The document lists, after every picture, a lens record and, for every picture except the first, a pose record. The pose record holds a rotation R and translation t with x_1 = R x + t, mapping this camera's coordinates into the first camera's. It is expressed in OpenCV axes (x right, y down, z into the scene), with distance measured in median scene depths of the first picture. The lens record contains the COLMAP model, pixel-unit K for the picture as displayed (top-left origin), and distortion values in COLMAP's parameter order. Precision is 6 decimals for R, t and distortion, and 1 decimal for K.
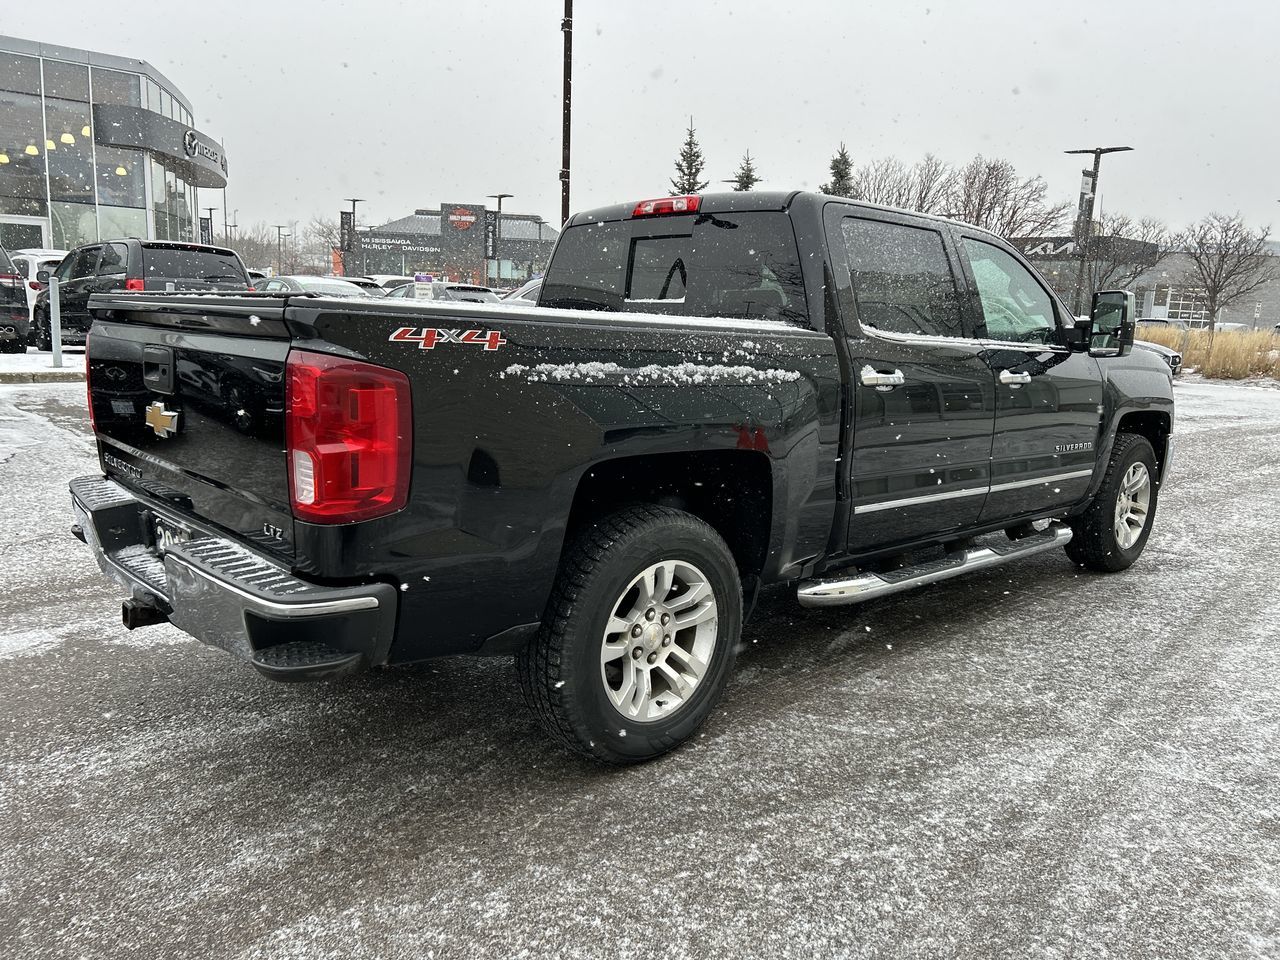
lens RADIAL K [[951.4, 0, 655.7], [0, 951.4, 468.8], [0, 0, 1]] dist [0.066349, -0.068338]
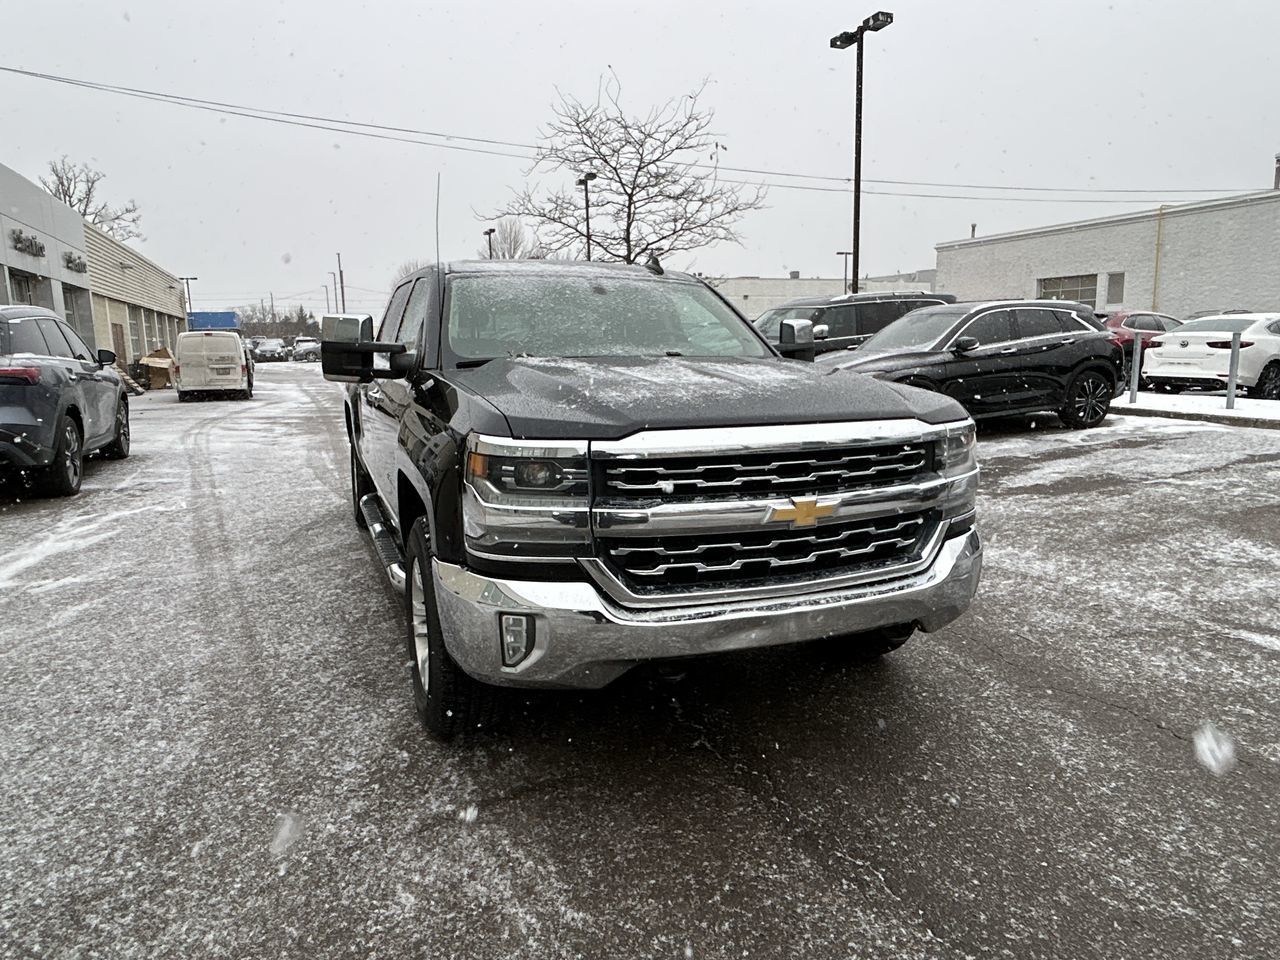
lens RADIAL K [[823.6, 0, 638.9], [0, 823.6, 483.2], [0, 0, 1]] dist [-0.009218, 0.004450]
pose [[-0.364682, 0.122960, -0.922978, 1.640979], [-0.157479, 0.968818, 0.191290, -0.319466], [0.917719, 0.215109, -0.333947, 2.265253]]
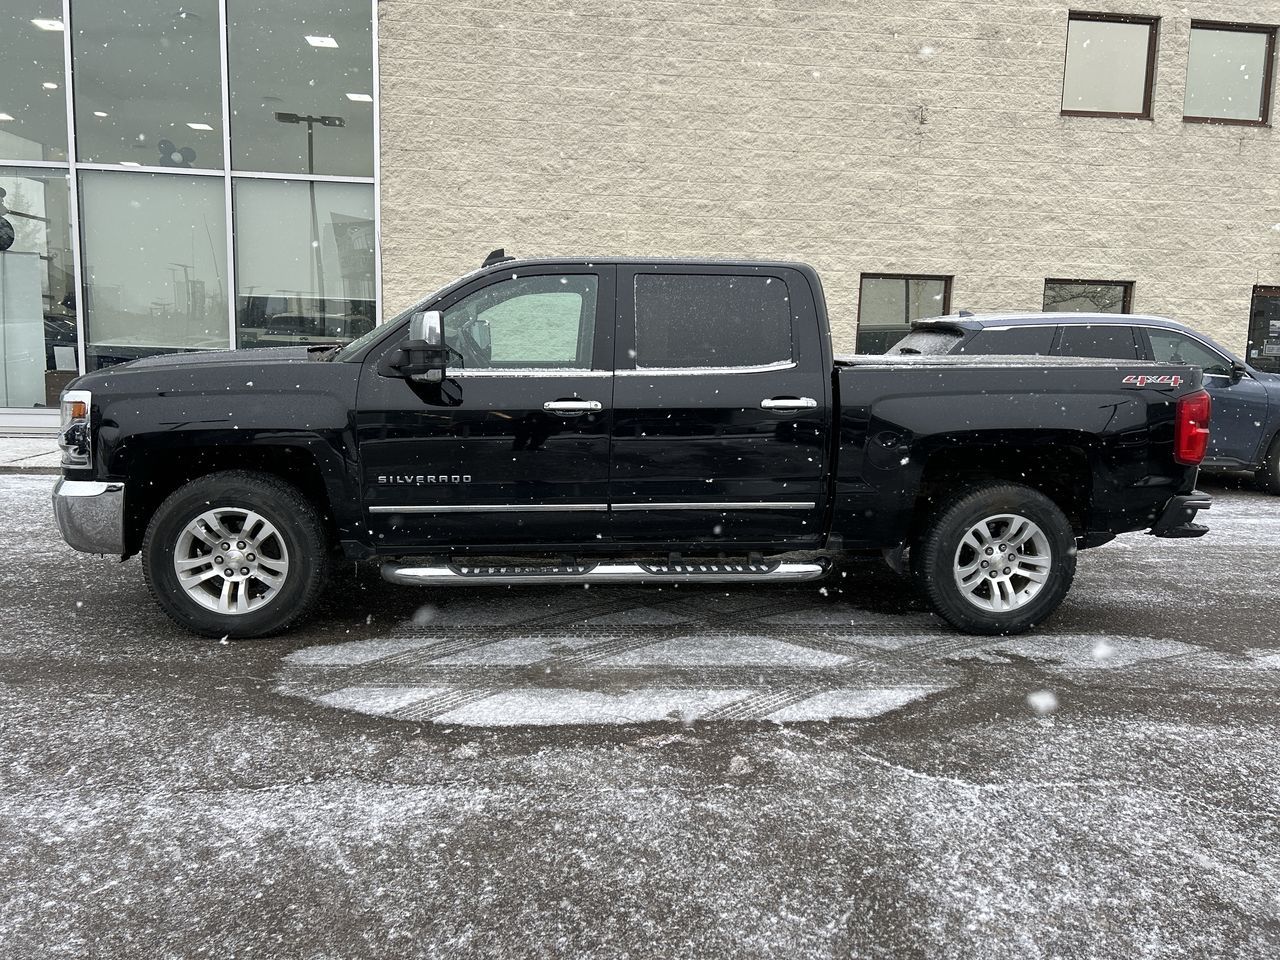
lens RADIAL K [[951.4, 0, 636.2], [0, 951.4, 479.9], [0, 0, 1]] dist [0.066349, -0.068338]
pose [[-0.784799, -0.141661, 0.603343, -0.875978], [0.048565, 0.956475, 0.287745, -0.510441], [-0.617844, 0.255124, -0.743761, 2.844645]]
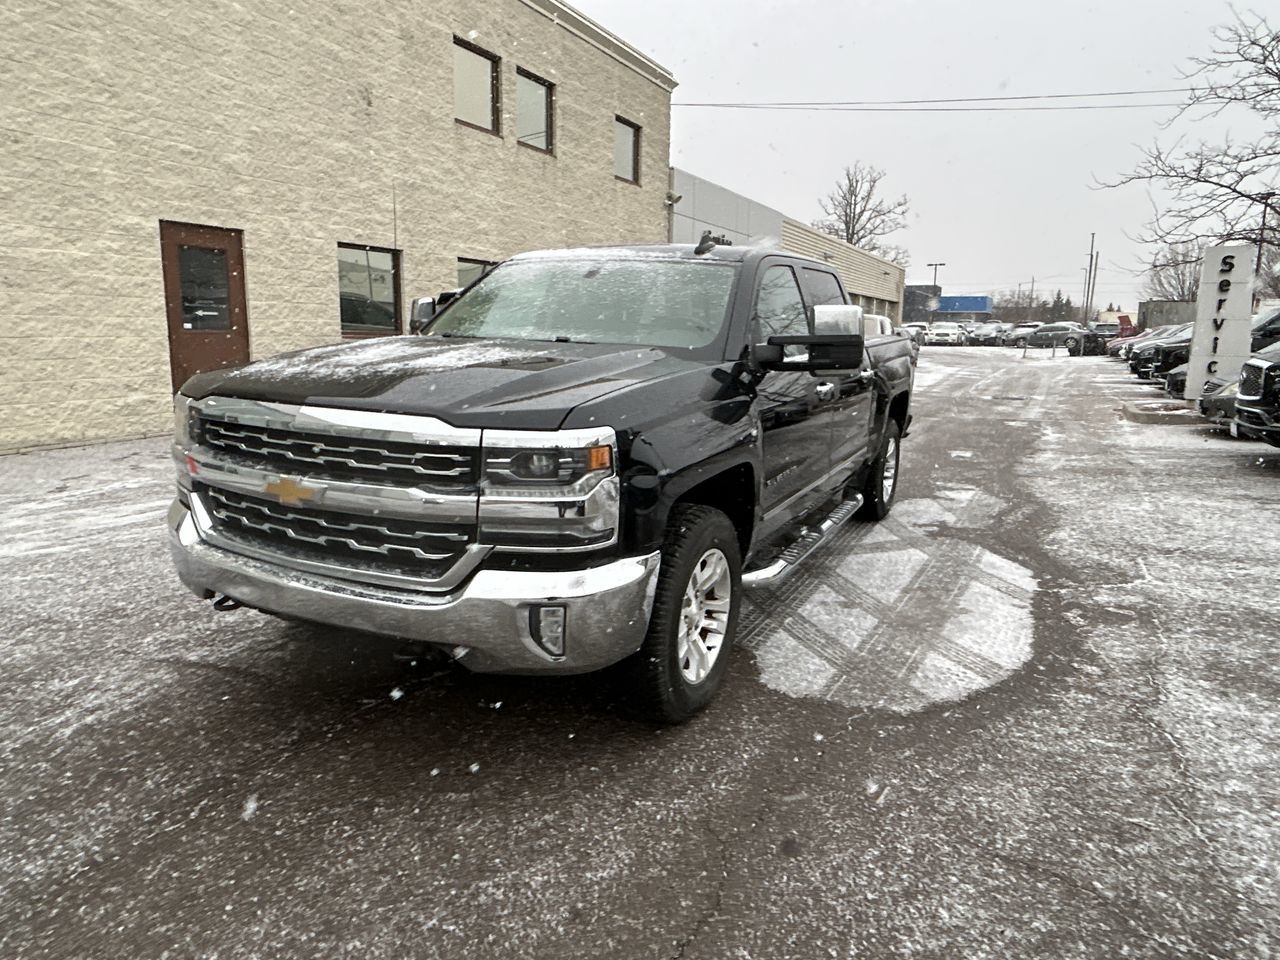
lens RADIAL K [[823.6, 0, 638.1], [0, 823.6, 479.1], [0, 0, 1]] dist [-0.009218, 0.004450]
pose [[-0.943784, 0.003958, -0.330539, 0.809355], [-0.109974, 0.939210, 0.325254, -0.478774], [0.311733, 0.343320, -0.885976, 2.972703]]
